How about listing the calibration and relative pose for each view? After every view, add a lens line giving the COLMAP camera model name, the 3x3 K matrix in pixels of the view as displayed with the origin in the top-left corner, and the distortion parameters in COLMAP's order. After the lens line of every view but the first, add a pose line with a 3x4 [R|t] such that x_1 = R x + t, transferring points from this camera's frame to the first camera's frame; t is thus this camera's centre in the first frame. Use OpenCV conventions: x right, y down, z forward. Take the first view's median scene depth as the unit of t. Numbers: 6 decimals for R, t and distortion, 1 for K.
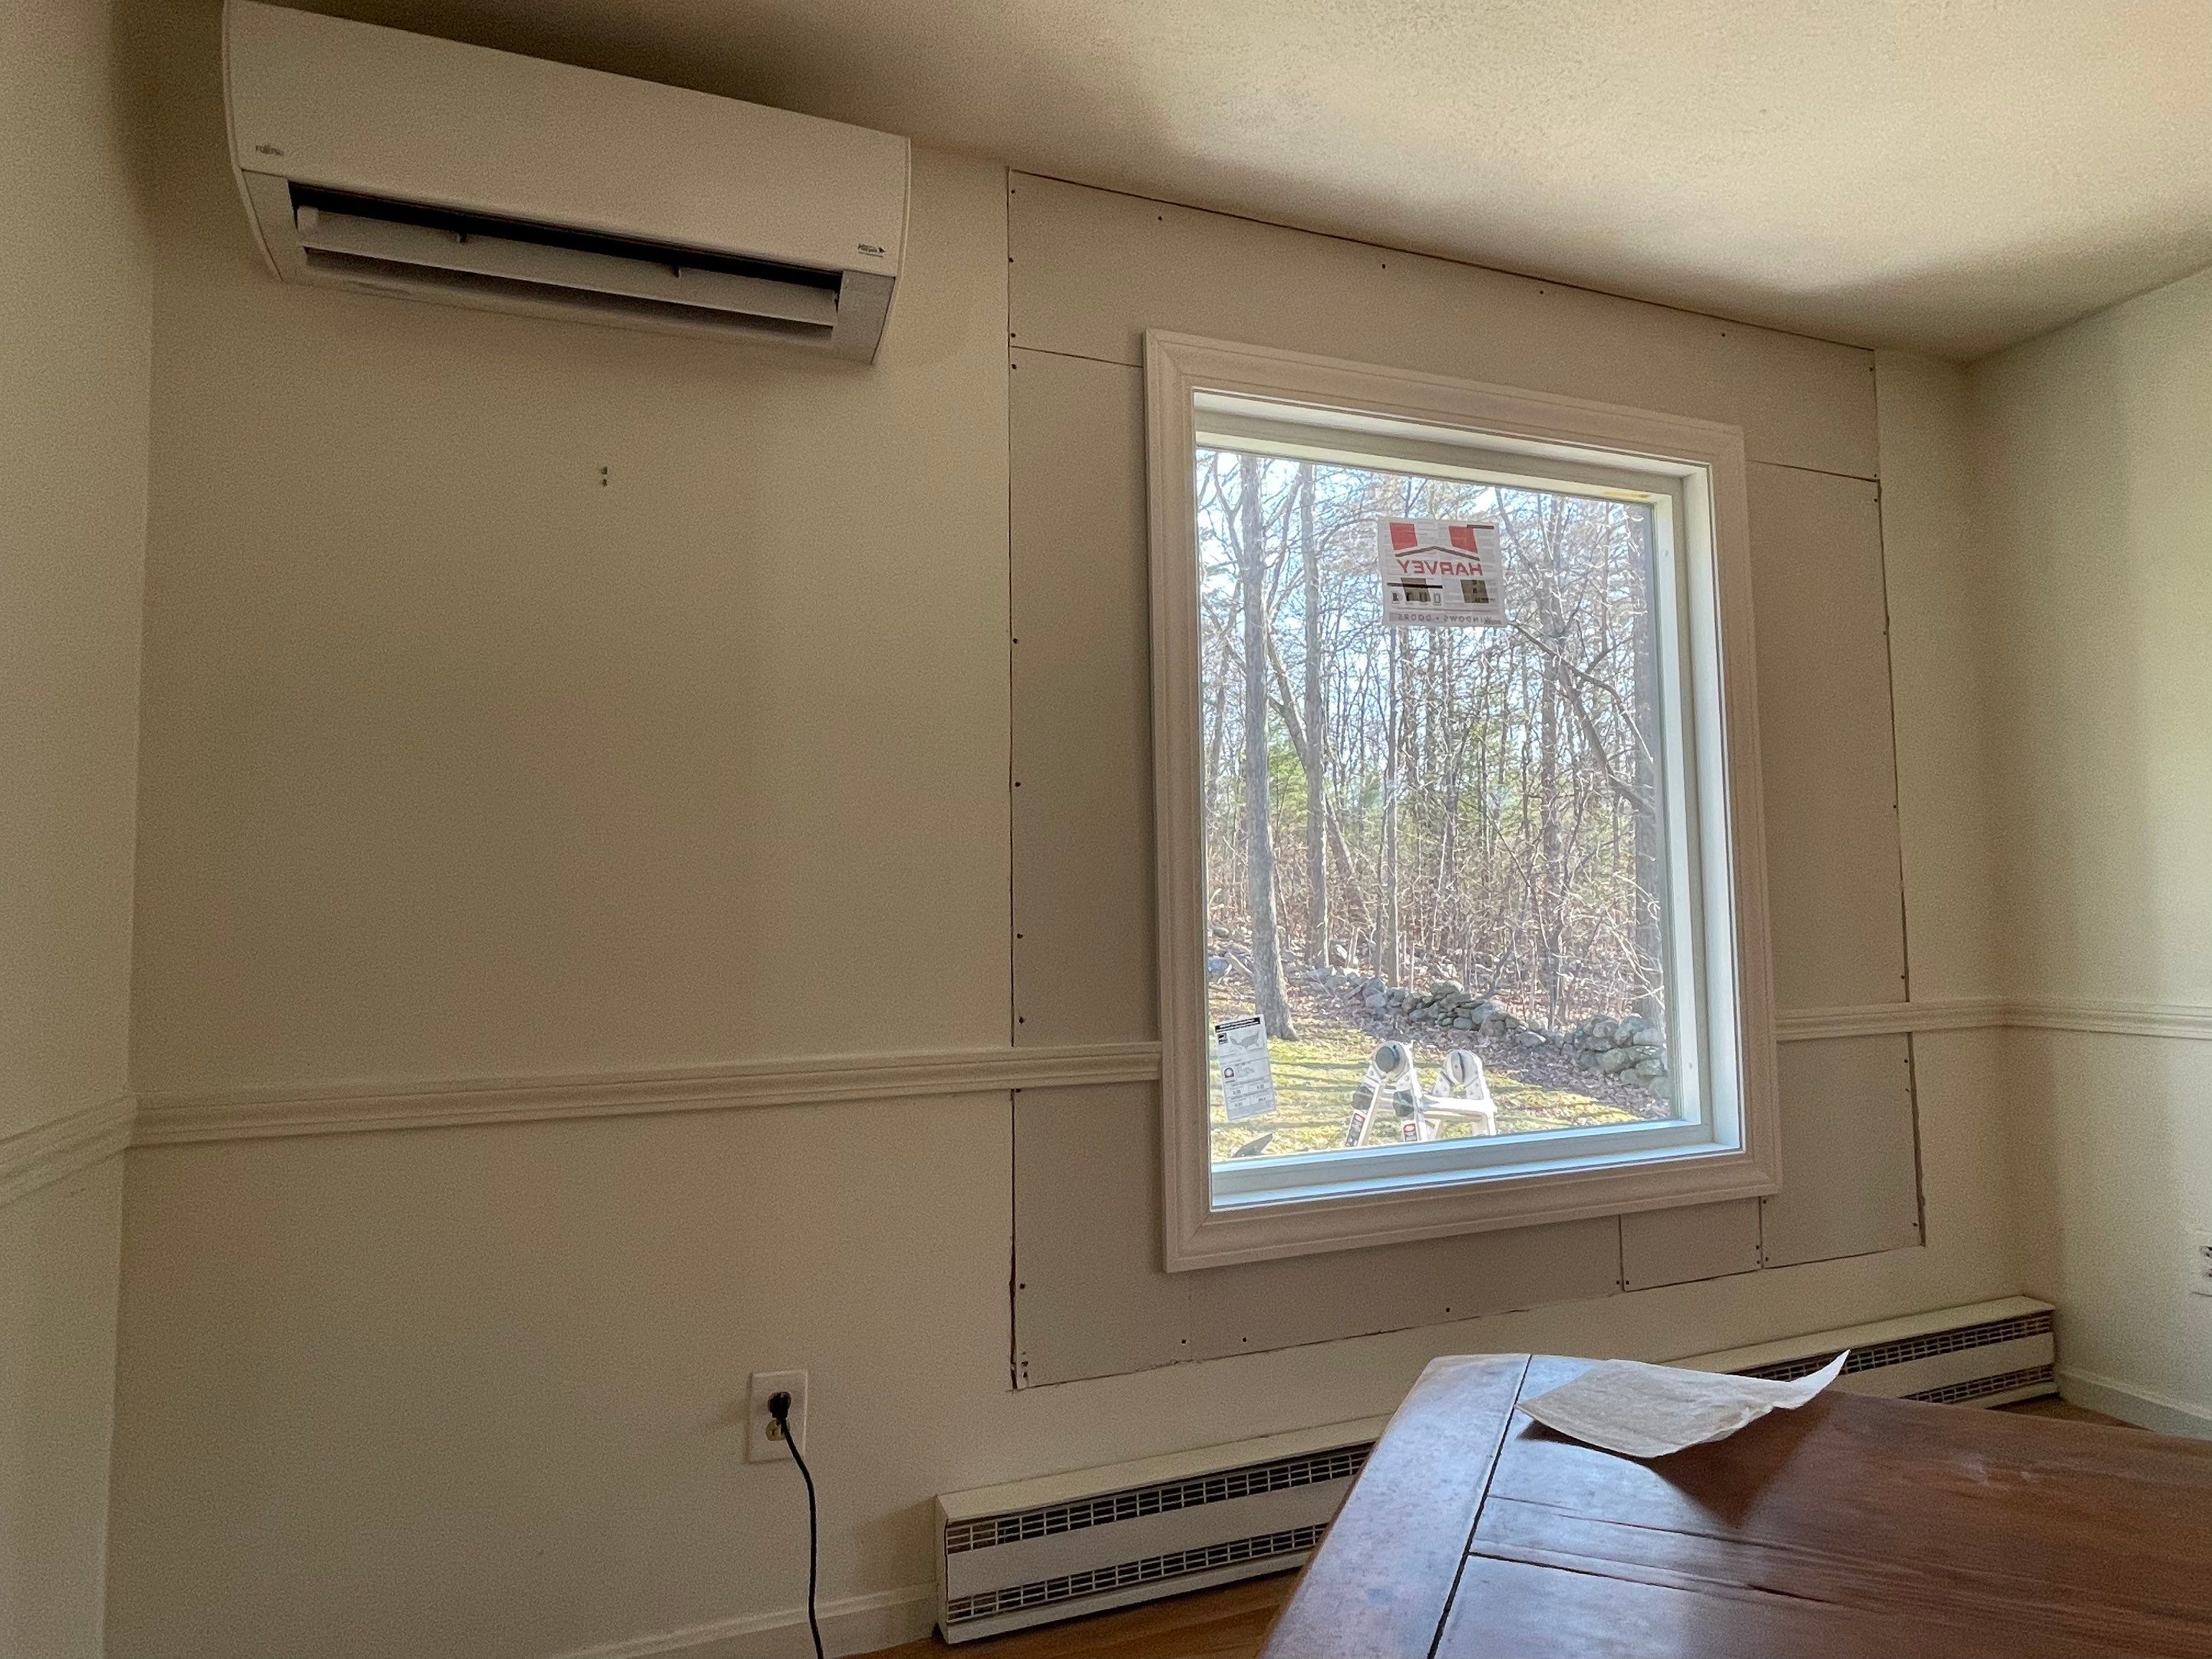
lens RADIAL K [[1210.7, 0, 1106.0], [0, 1210.7, 829.5], [0, 0, 1]] dist [0.035622, -0.022445]
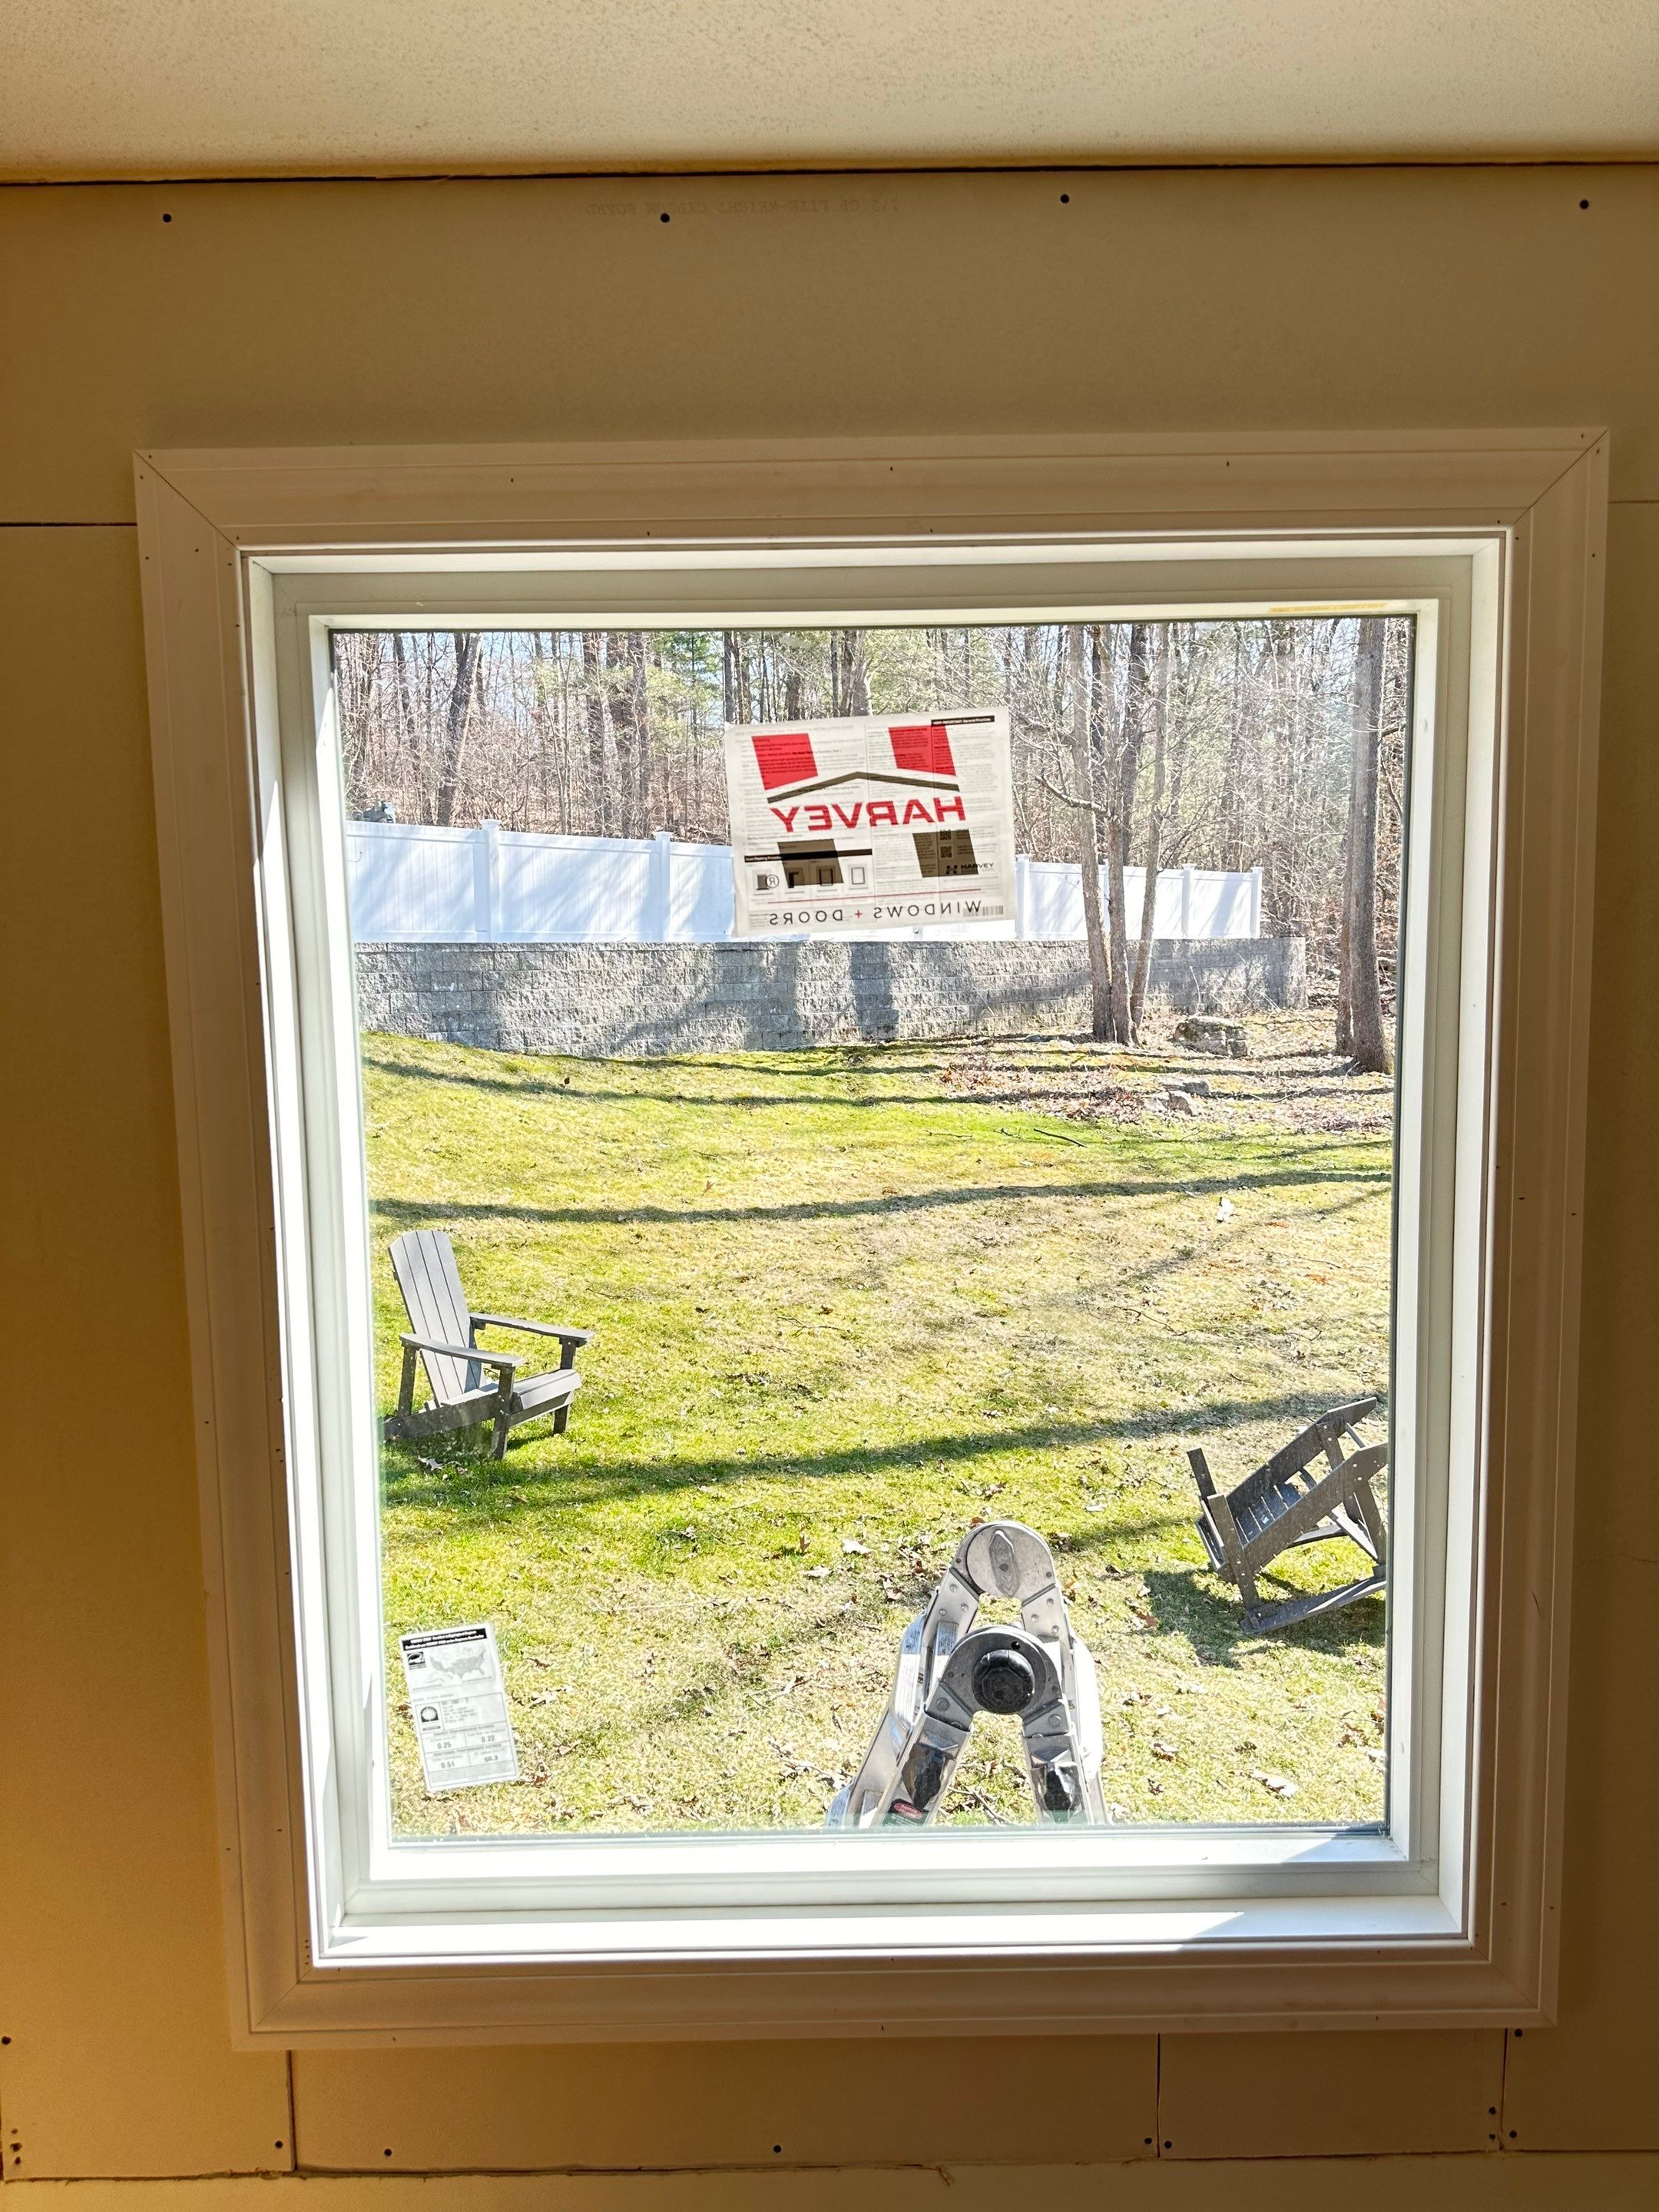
lens RADIAL K [[1525.4, 0, 841.8], [0, 1525.4, 1107.0], [0, 0, 1]] dist [0.146461, -0.190683]
pose [[0.935101, 0.037863, -0.352352, 0.502811], [0.023164, 0.985619, 0.167388, -0.202112], [0.353622, -0.164687, 0.920777, 0.367592]]
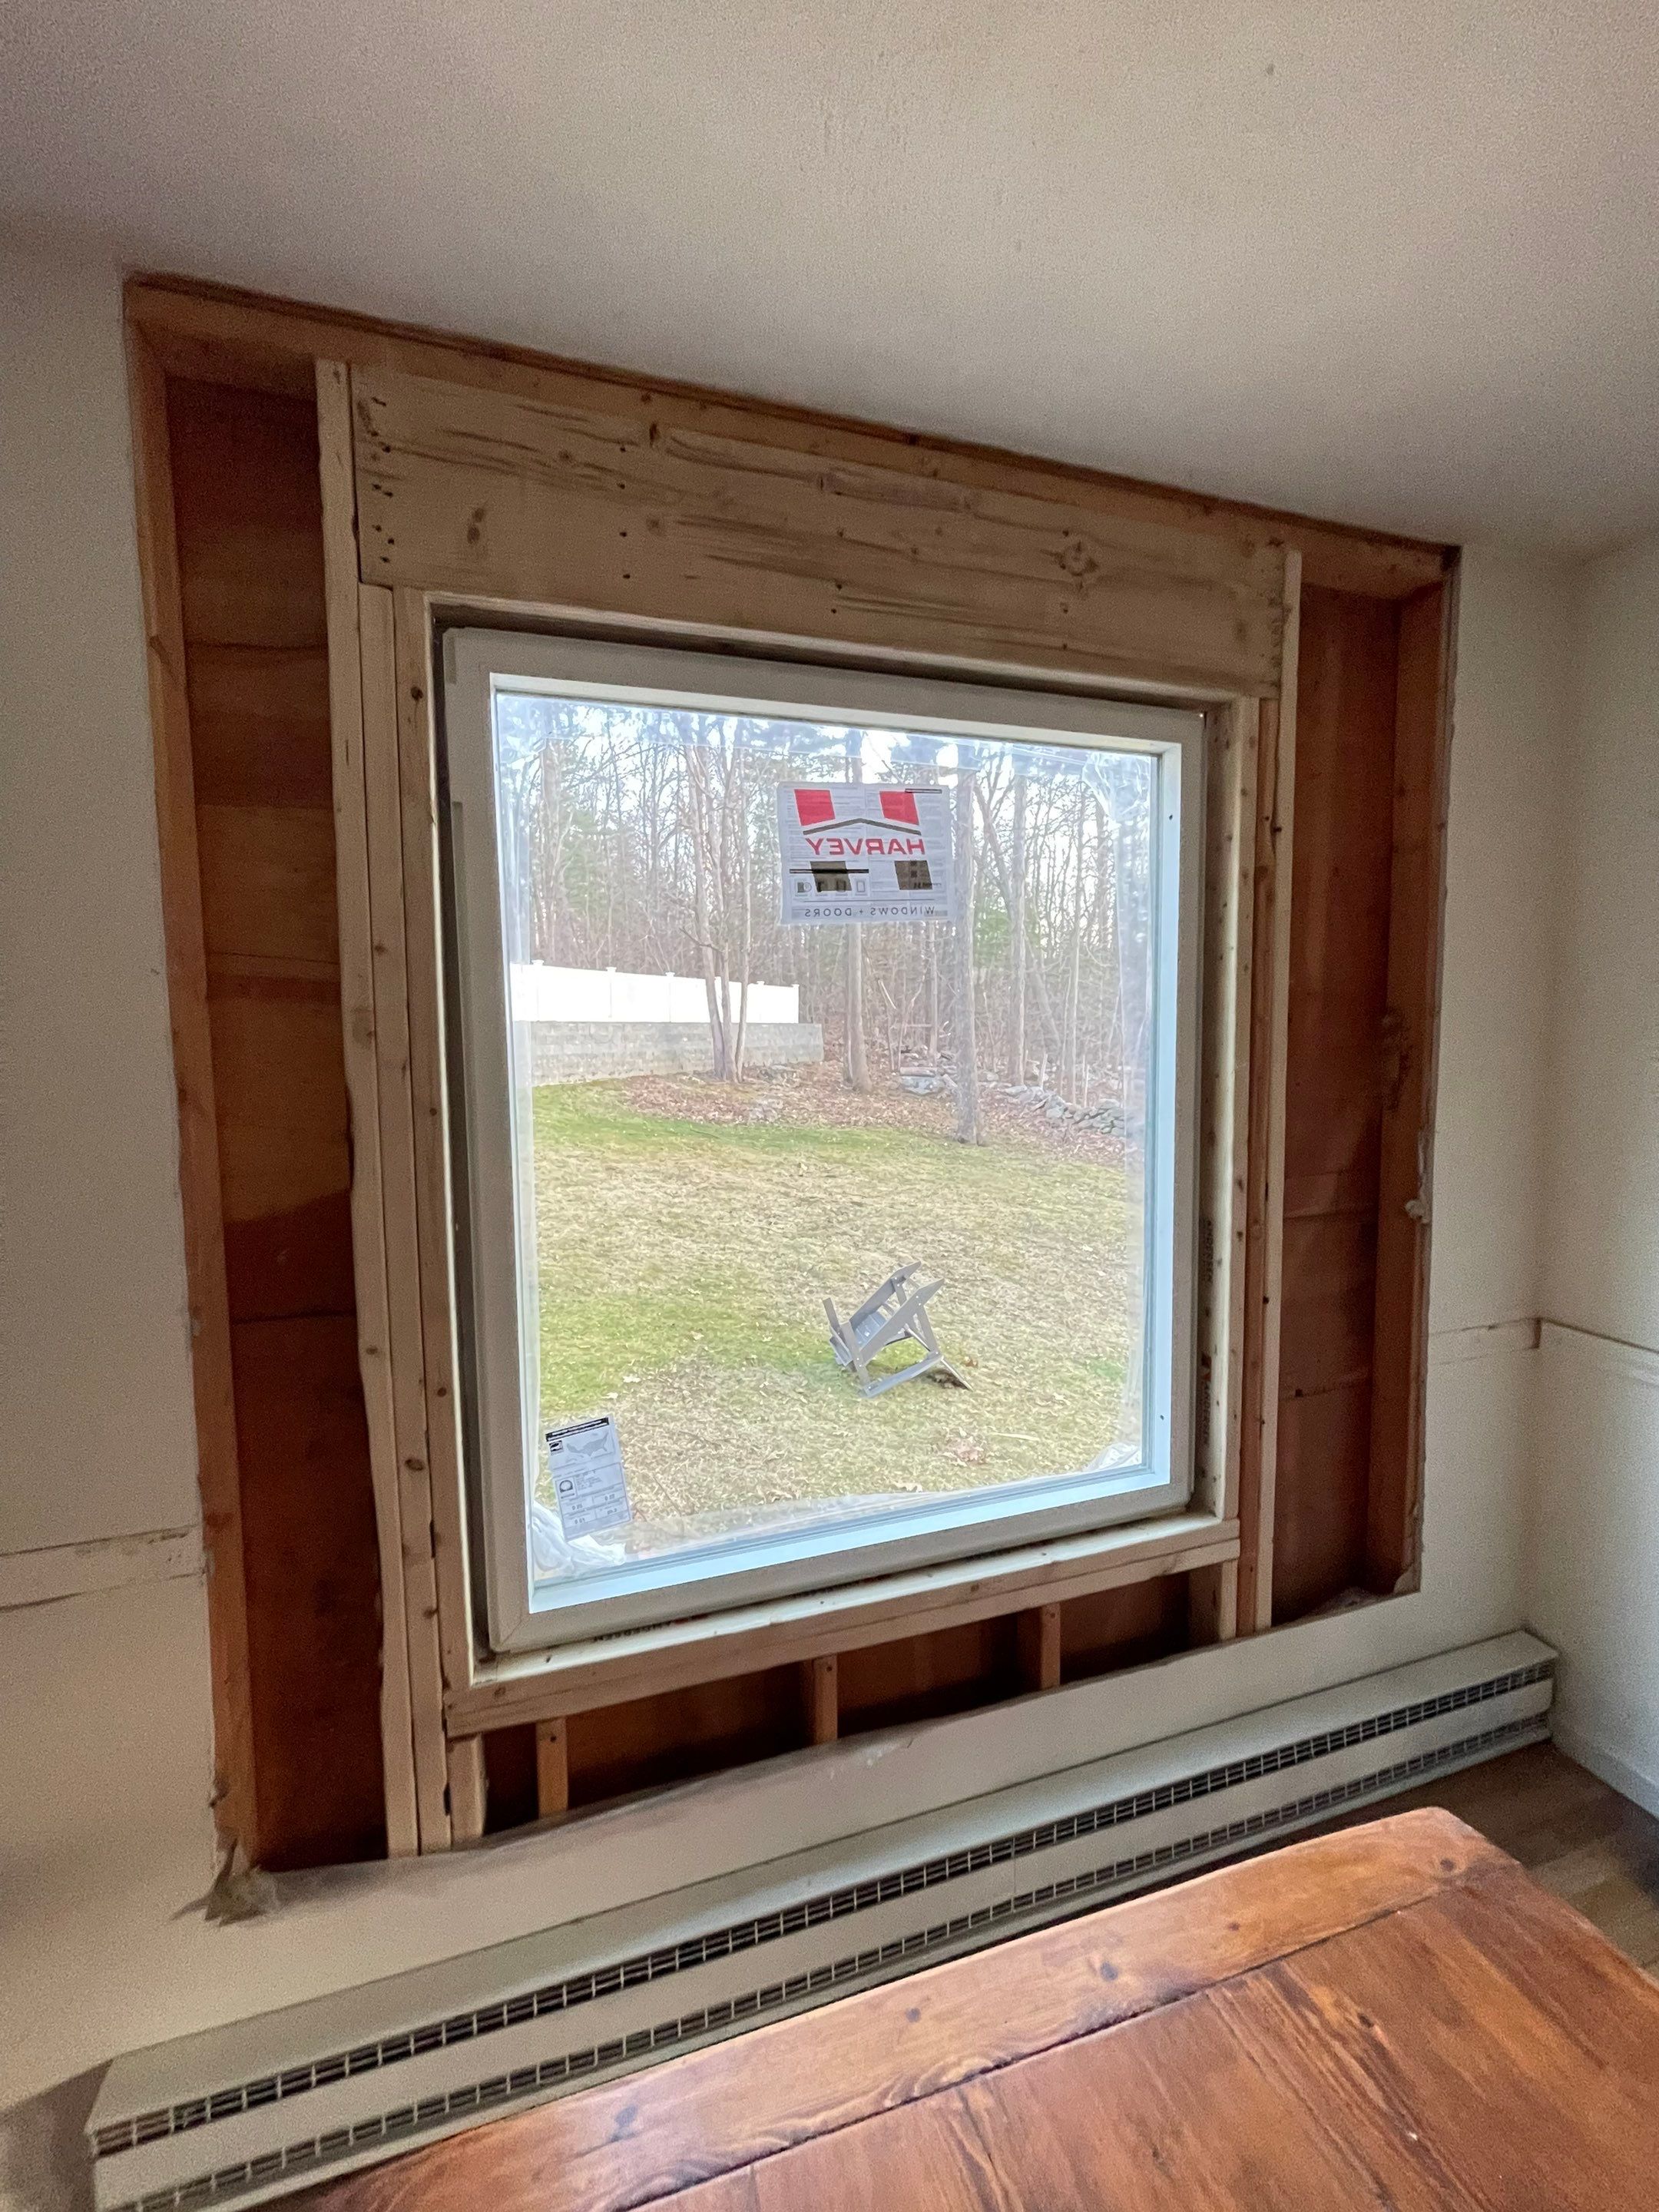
lens RADIAL K [[883.8, 0, 825.5], [0, 883.8, 1093.5], [0, 0, 1]] dist [0.001769, 0.000121]
pose [[0.998480, 0.004919, -0.054887, 0.281270], [0.002692, 0.990465, 0.137738, -0.134852], [0.055041, -0.137677, 0.988947, 0.403601]]
